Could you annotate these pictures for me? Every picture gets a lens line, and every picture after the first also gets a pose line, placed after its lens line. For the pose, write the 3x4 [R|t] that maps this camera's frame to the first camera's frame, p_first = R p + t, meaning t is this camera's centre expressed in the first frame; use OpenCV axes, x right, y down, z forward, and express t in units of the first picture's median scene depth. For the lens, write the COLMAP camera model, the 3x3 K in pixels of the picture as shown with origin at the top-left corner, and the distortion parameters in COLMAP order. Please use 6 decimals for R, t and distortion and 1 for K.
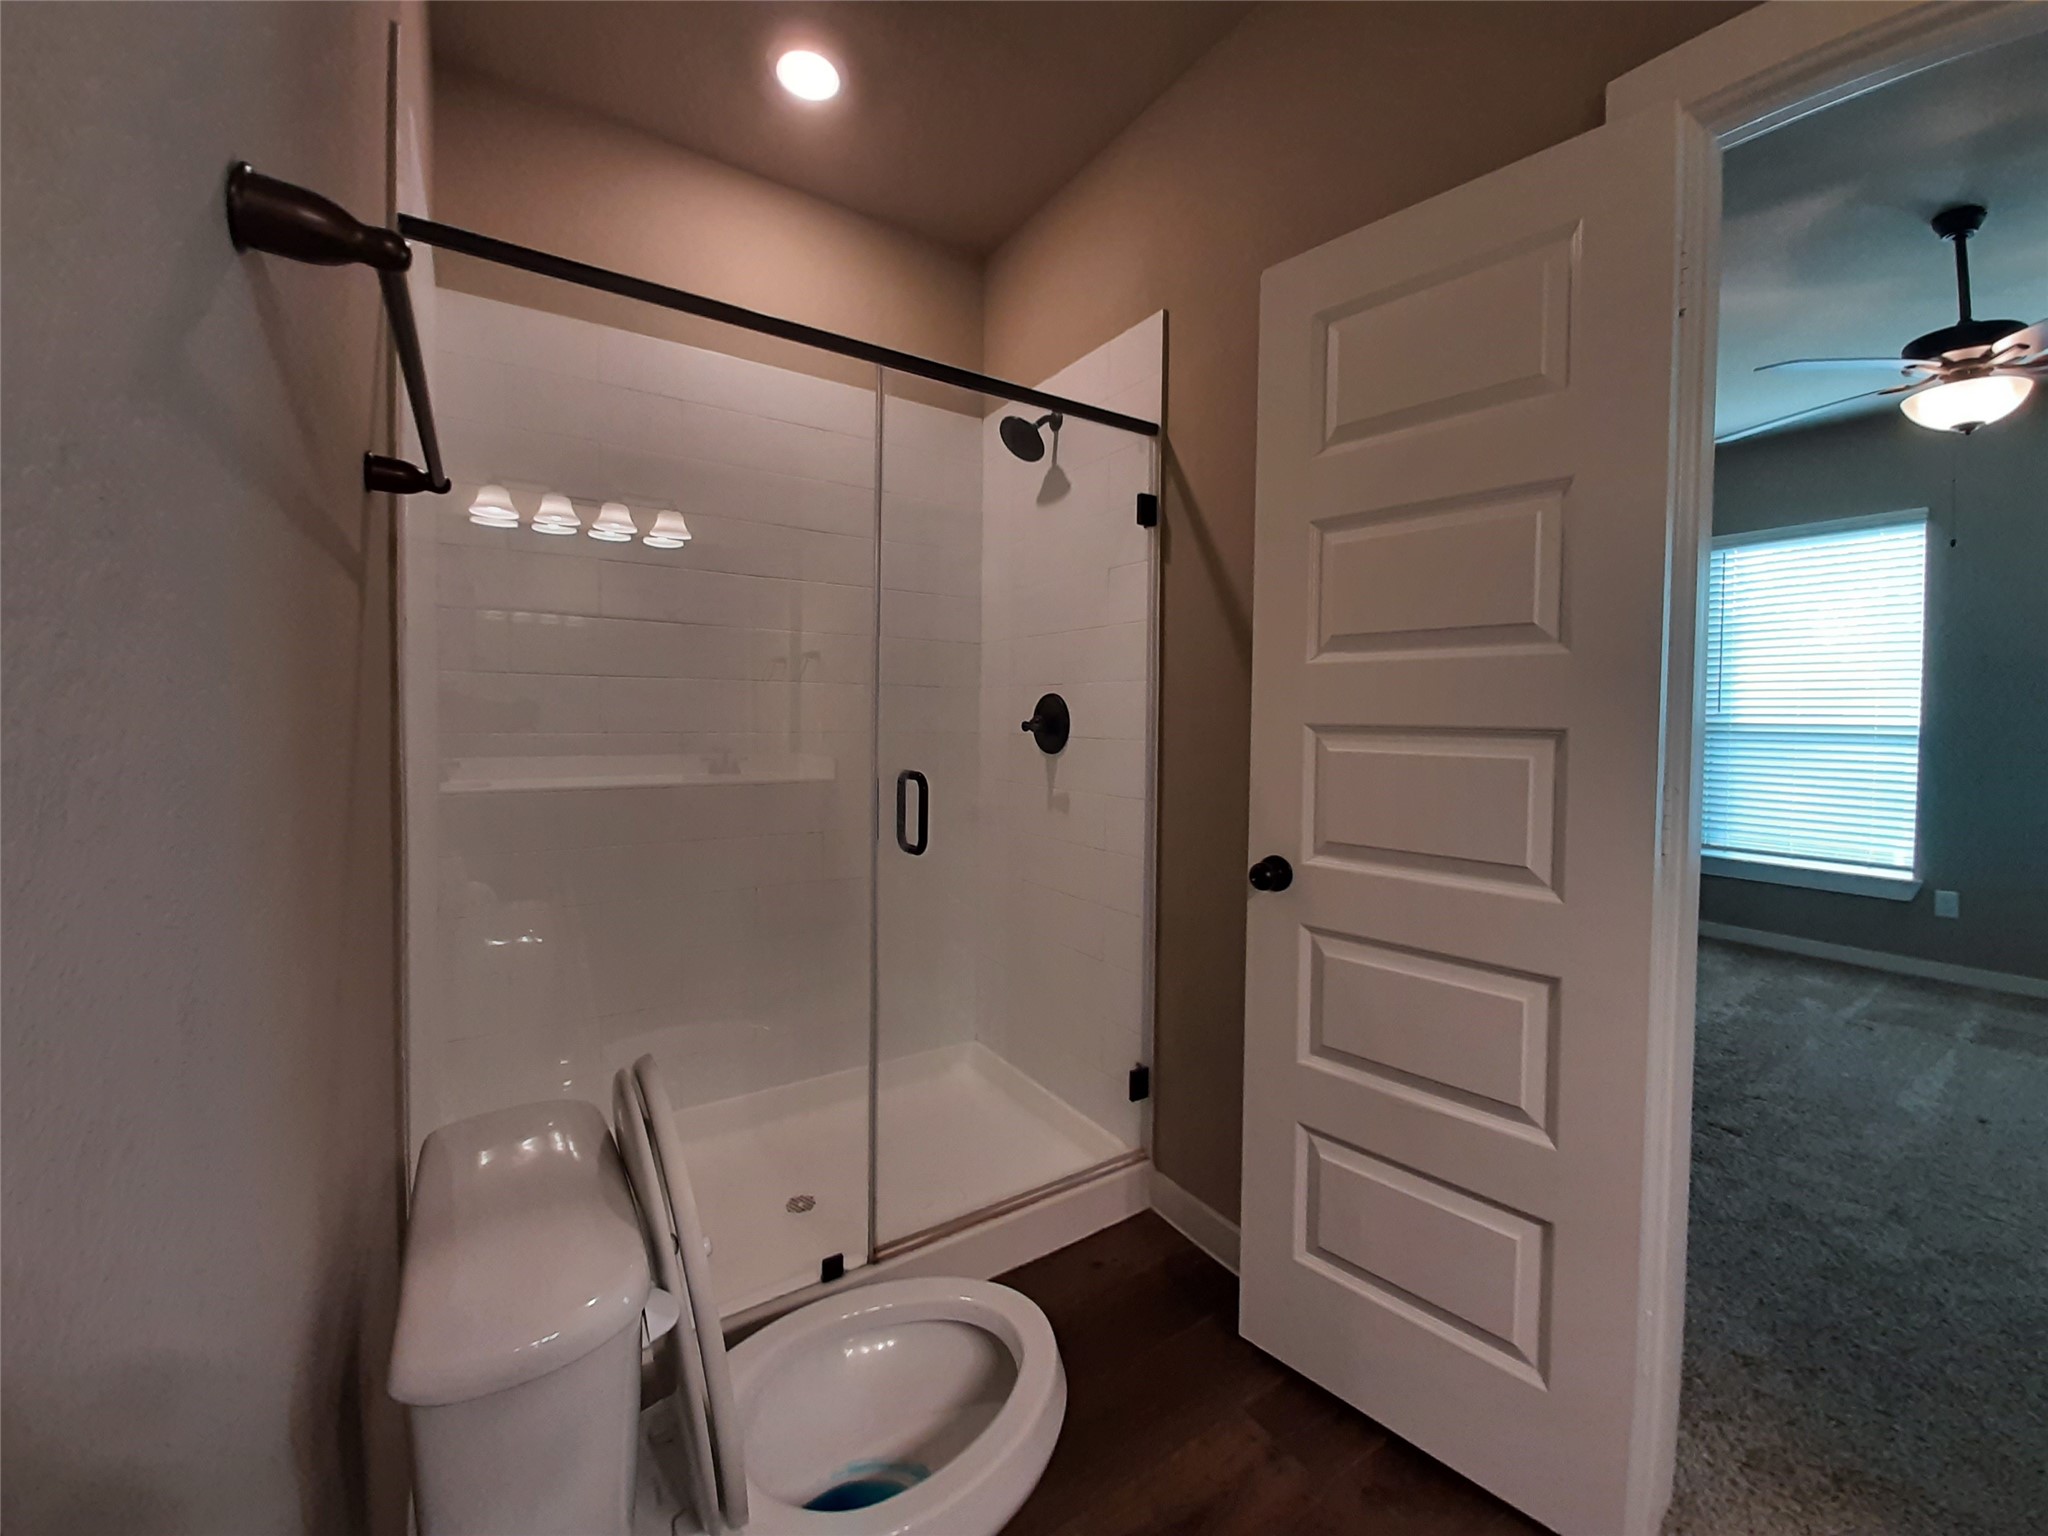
lens RADIAL K [[806.9, 0, 1014.5], [0, 806.9, 742.7], [0, 0, 1]] dist [0.014741, -0.014529]
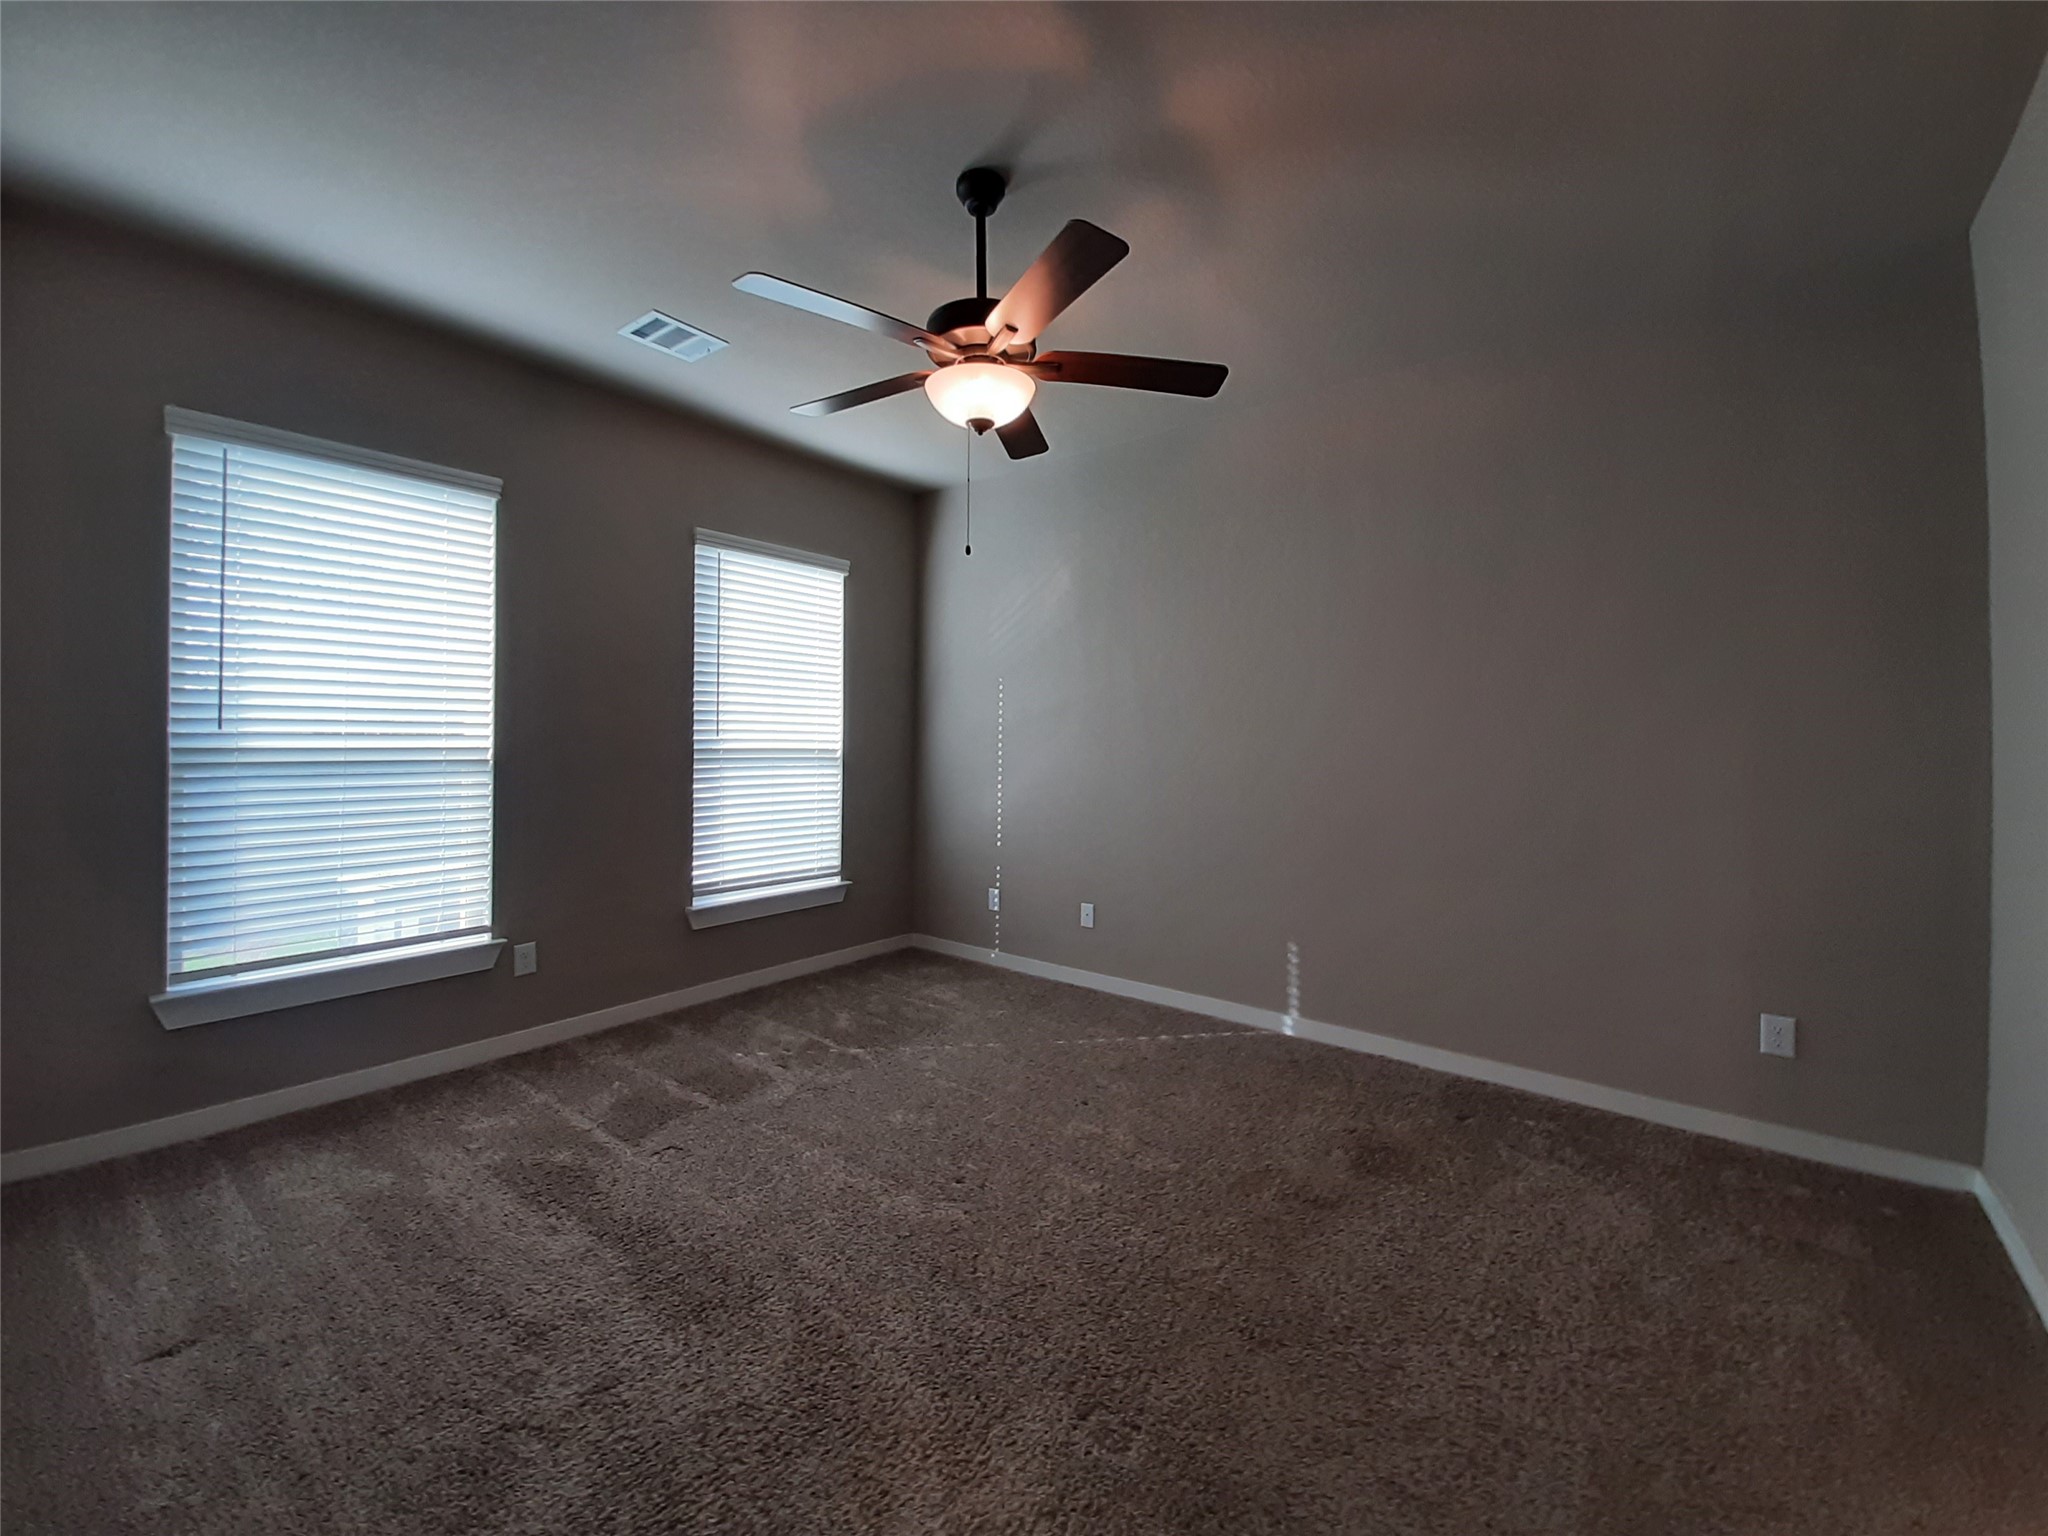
lens RADIAL K [[806.9, 0, 1014.5], [0, 806.9, 742.7], [0, 0, 1]] dist [0.014741, -0.014529]
pose [[-0.359740, -0.007782, 0.933020, 0.182355], [0.026334, 0.999482, 0.018490, -0.028422], [-0.932681, 0.031221, -0.359349, 0.801698]]
